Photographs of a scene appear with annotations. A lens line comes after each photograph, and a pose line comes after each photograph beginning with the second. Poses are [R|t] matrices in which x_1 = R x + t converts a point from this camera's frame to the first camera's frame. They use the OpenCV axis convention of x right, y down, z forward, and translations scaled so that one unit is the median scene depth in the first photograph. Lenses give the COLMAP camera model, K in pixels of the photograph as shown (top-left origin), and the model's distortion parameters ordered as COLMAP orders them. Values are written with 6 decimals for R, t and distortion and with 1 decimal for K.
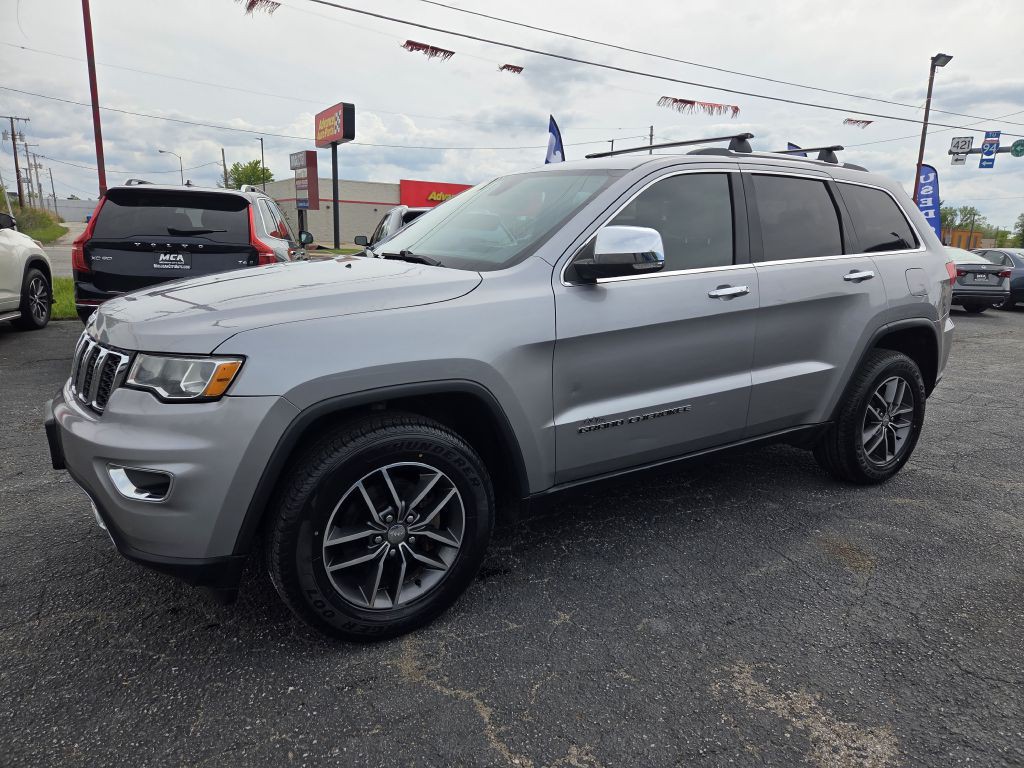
lens RADIAL K [[704.4, 0, 524.2], [0, 704.4, 382.5], [0, 0, 1]] dist [0.075521, -0.061696]
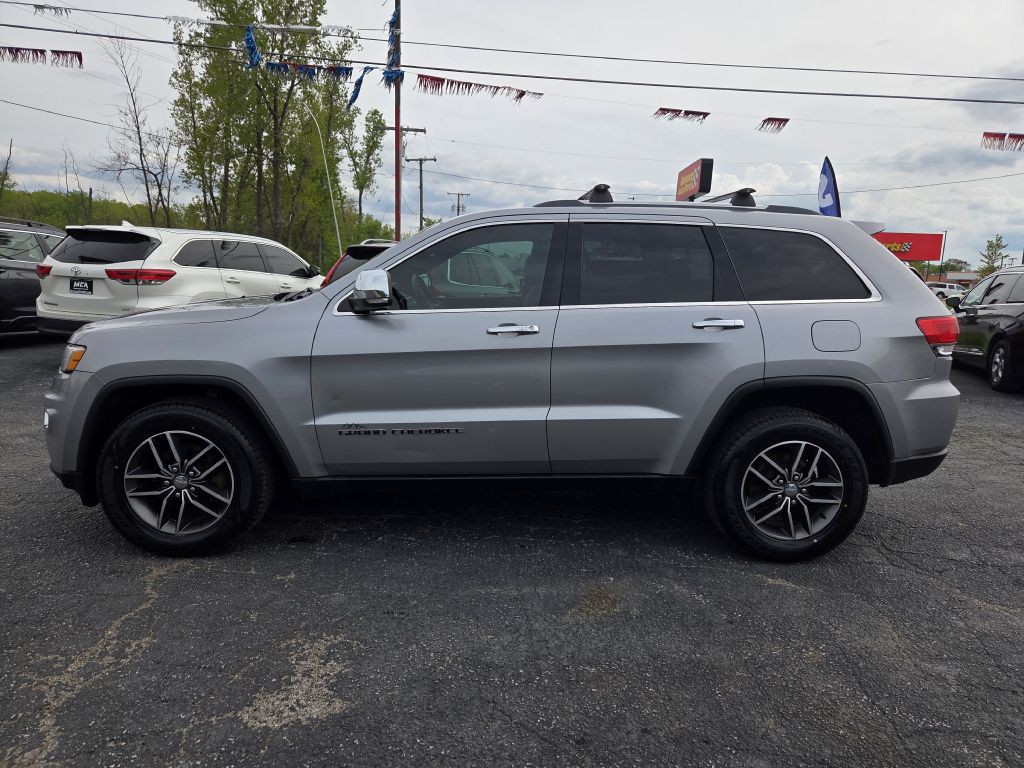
lens RADIAL K [[702.6, 0, 506.8], [0, 702.6, 372.6], [0, 0, 1]] dist [0.077426, -0.063209]
pose [[0.847684, 0.076153, -0.525008, 0.962267], [-0.118587, 0.991801, -0.047611, -0.011264], [0.517078, 0.102618, 0.849765, 0.089780]]
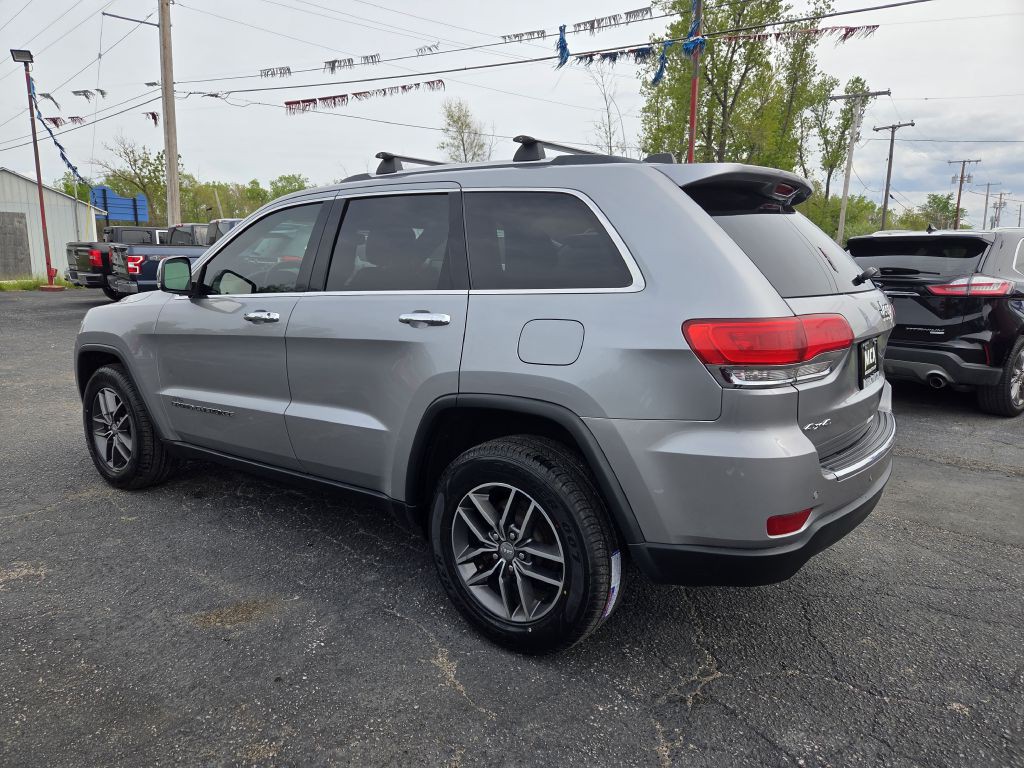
lens RADIAL K [[684.7, 0, 494.1], [0, 684.7, 384.5], [0, 0, 1]] dist [0.077727, -0.053898]
pose [[0.322680, 0.153442, -0.933988, 1.543475], [-0.193305, 0.976657, 0.093668, -0.217033], [0.926559, 0.150319, 0.344809, 1.103840]]
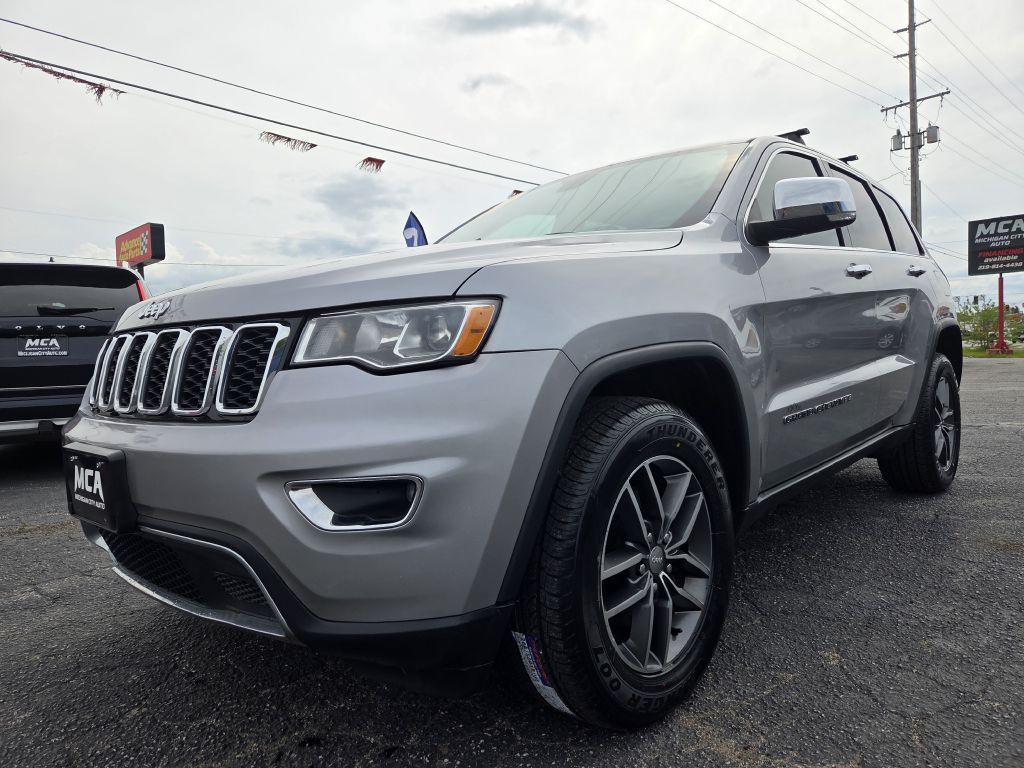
lens RADIAL K [[702.5, 0, 512.0], [0, 702.5, 384.0], [0, 0, 1]] dist [0.078084, -0.065062]
pose [[0.968316, -0.077066, 0.237539, -0.416484], [0.113460, 0.983117, -0.143557, 0.108985], [-0.222465, 0.165960, 0.960711, 0.274432]]
